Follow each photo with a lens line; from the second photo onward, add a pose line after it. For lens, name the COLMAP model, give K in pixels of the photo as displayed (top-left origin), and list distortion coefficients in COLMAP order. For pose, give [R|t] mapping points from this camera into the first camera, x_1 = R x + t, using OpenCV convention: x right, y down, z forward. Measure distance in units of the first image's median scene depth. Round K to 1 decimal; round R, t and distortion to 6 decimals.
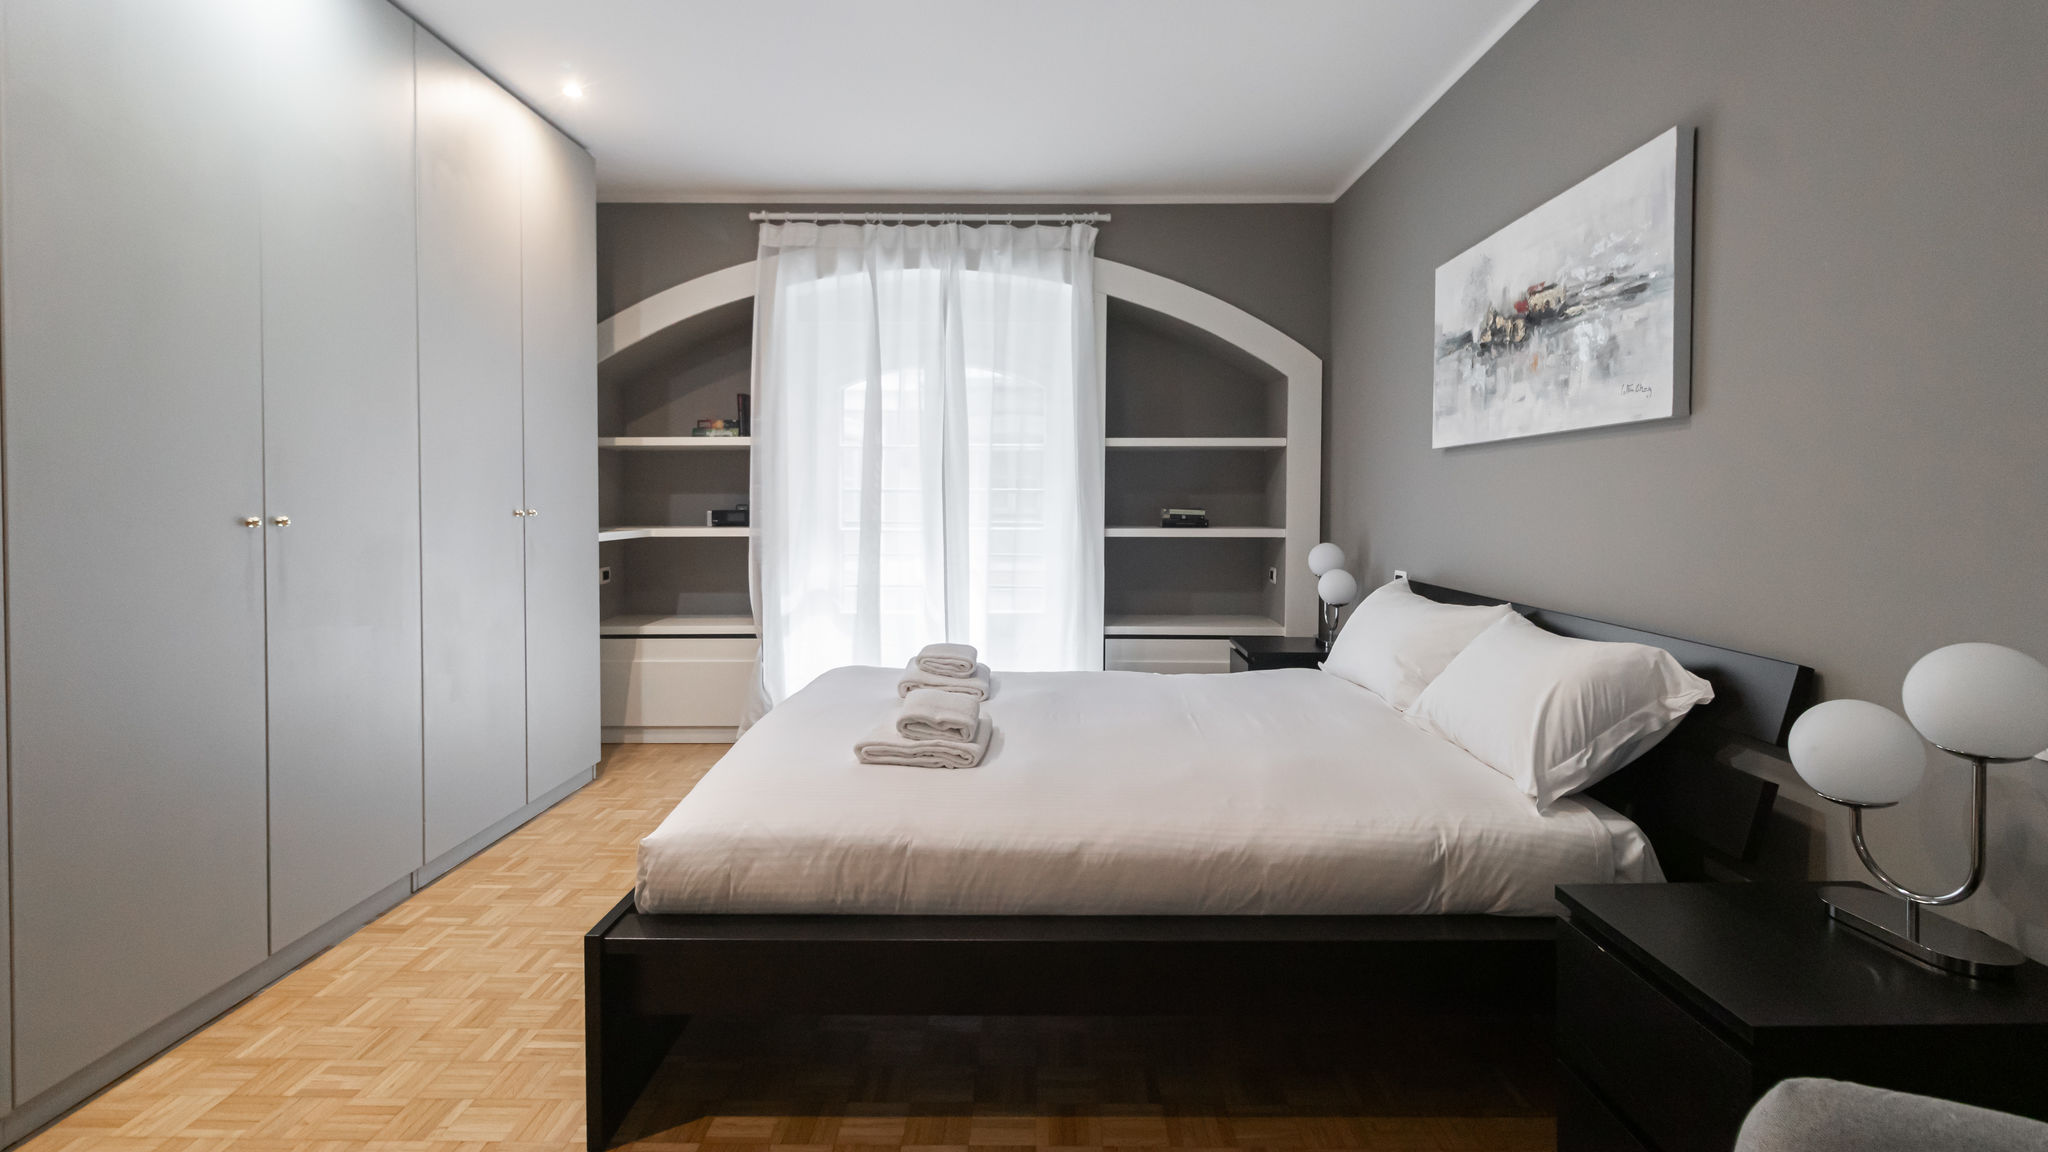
lens RADIAL K [[954.1, 0, 1032.2], [0, 954.1, 523.0], [0, 0, 1]] dist [0.000506, 0.000118]
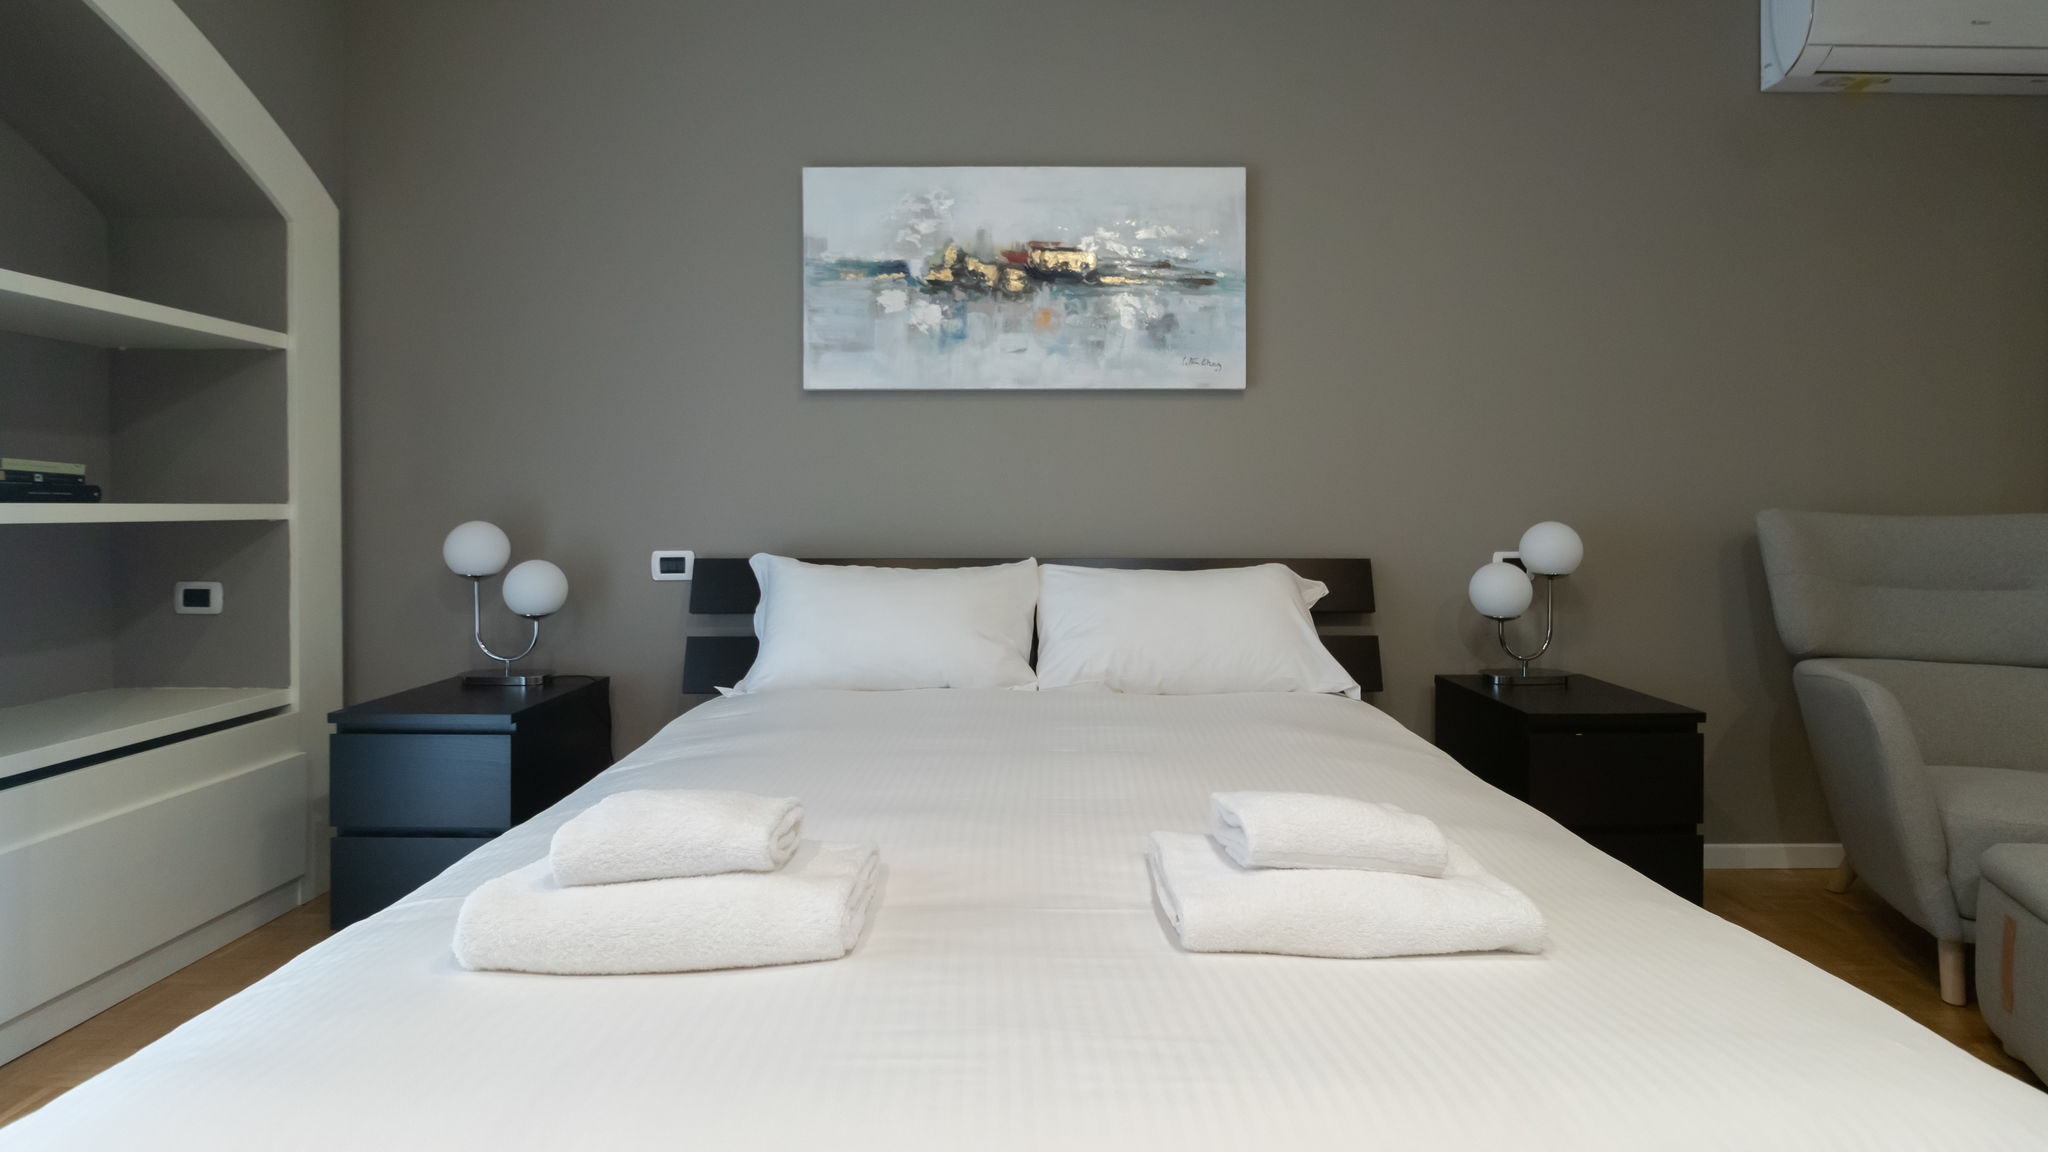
lens RADIAL K [[986.2, 0, 1039.4], [0, 986.2, 509.5], [0, 0, 1]] dist [0.001145, 0.000461]
pose [[-0.028686, -0.004641, 0.999578, -0.584807], [0.025131, 0.999670, 0.005362, 0.034274], [-0.999273, 0.025274, -0.028560, 1.157778]]
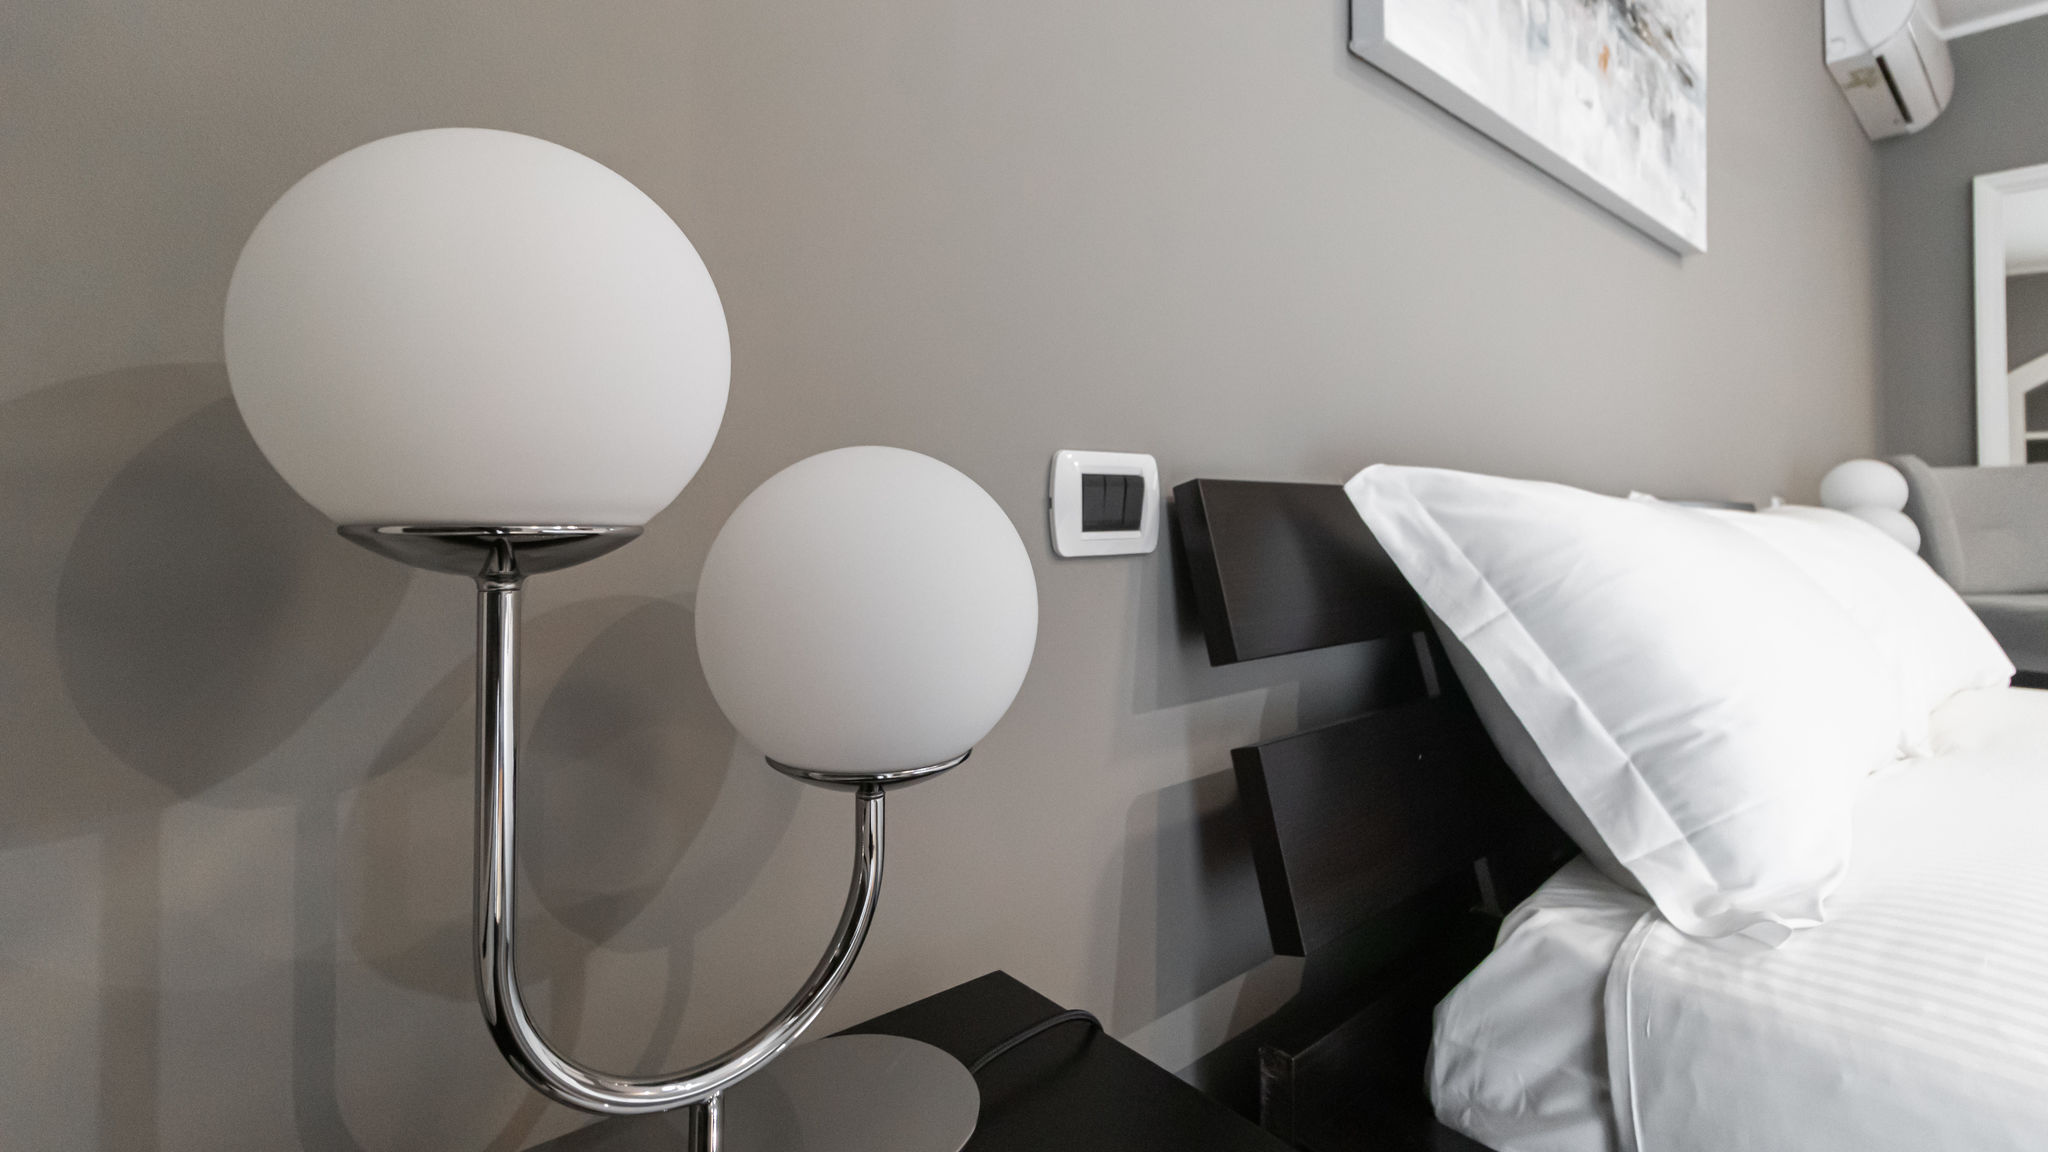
lens RADIAL K [[944.8, 0, 1029.9], [0, 944.8, 473.7], [0, 0, 1]] dist [0.002361, 0.000641]
pose [[-0.665390, 0.014094, 0.746363, 0.379475], [0.005620, 0.999888, -0.013872, 0.090271], [-0.746475, -0.005035, -0.665395, 1.798422]]
